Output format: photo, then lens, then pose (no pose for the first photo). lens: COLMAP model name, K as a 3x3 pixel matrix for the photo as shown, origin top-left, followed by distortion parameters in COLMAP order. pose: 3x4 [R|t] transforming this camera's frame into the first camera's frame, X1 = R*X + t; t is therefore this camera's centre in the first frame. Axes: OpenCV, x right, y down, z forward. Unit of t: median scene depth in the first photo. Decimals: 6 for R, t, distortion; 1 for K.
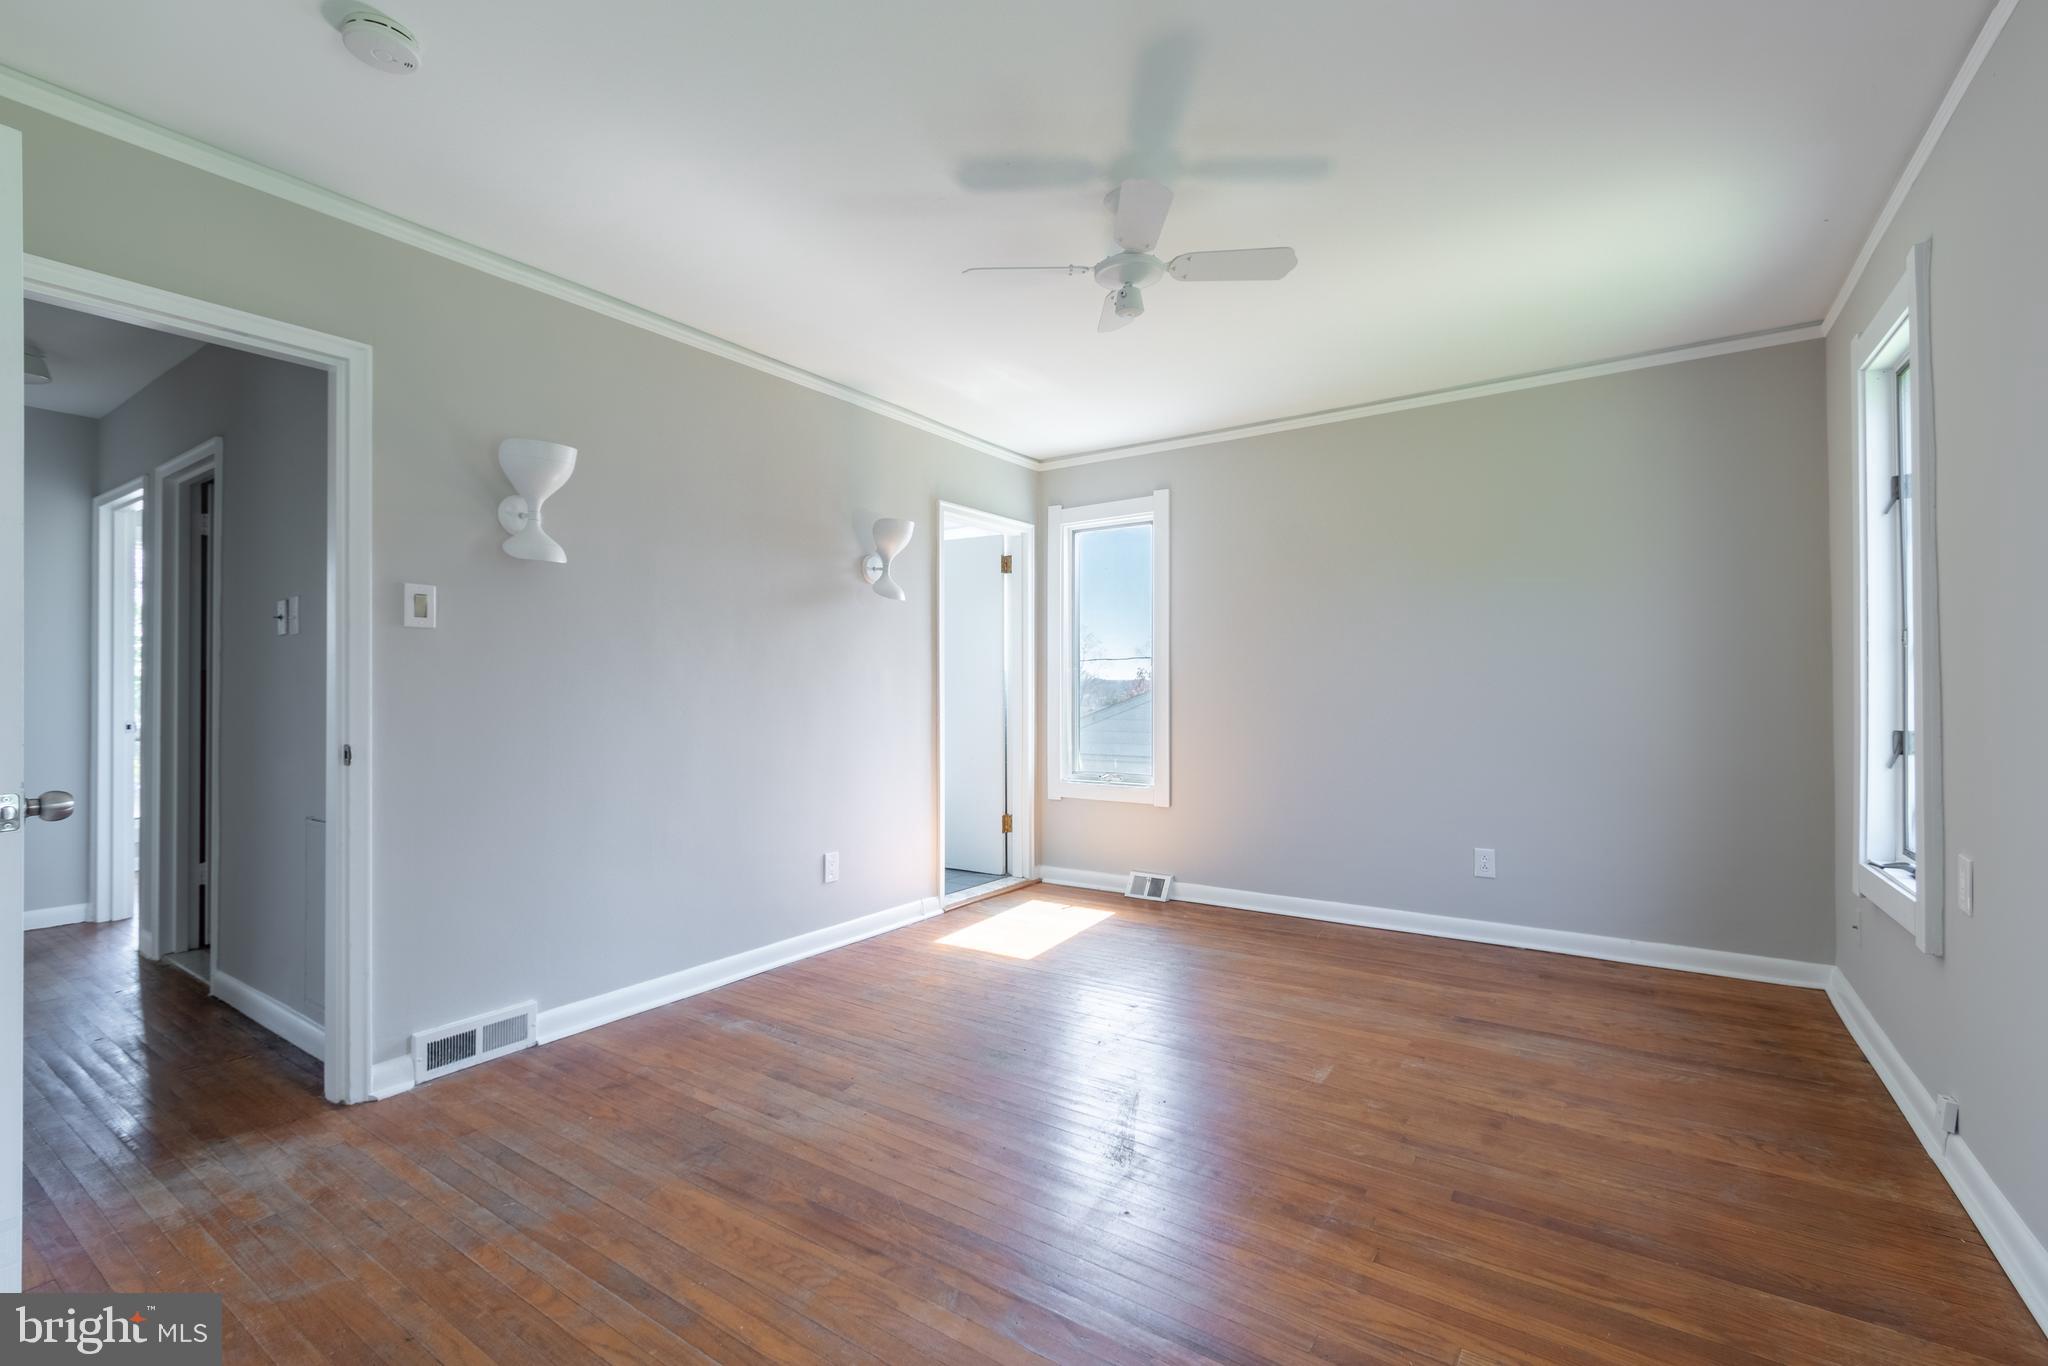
lens RADIAL K [[897.8, 0, 1010.4], [0, 897.8, 682.5], [0, 0, 1]] dist [0.001349, 0.000012]
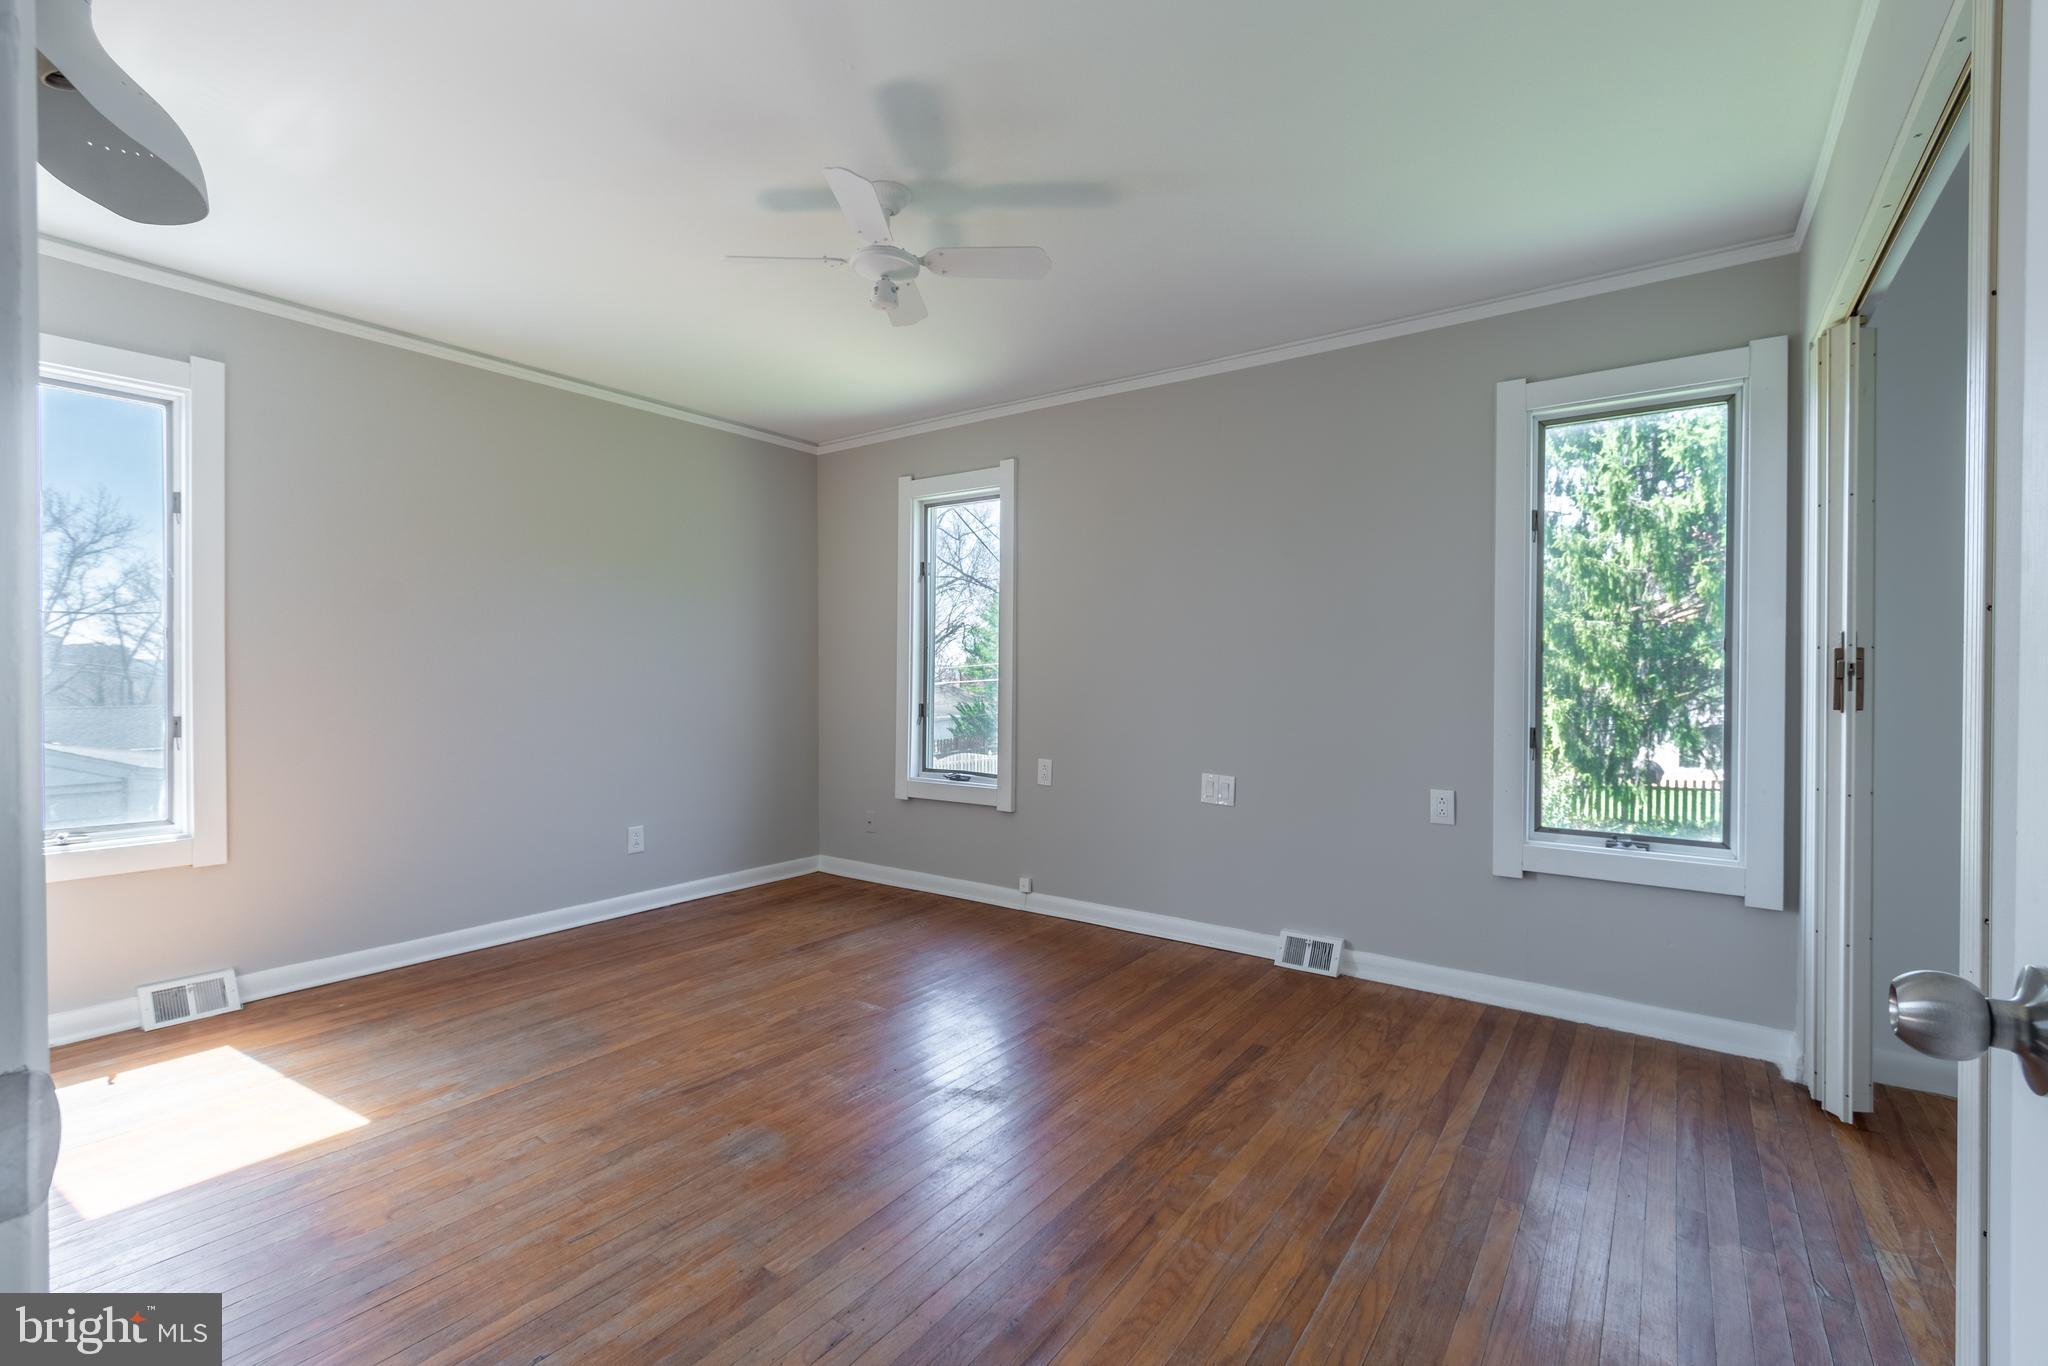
lens RADIAL K [[897.8, 0, 1013.6], [0, 897.8, 684.7], [0, 0, 1]] dist [0.001349, 0.000012]
pose [[0.023223, -0.004781, 0.999719, -0.649477], [-0.009873, 0.999939, 0.005011, 0.004300], [-0.999682, -0.009986, 0.023174, 0.618878]]
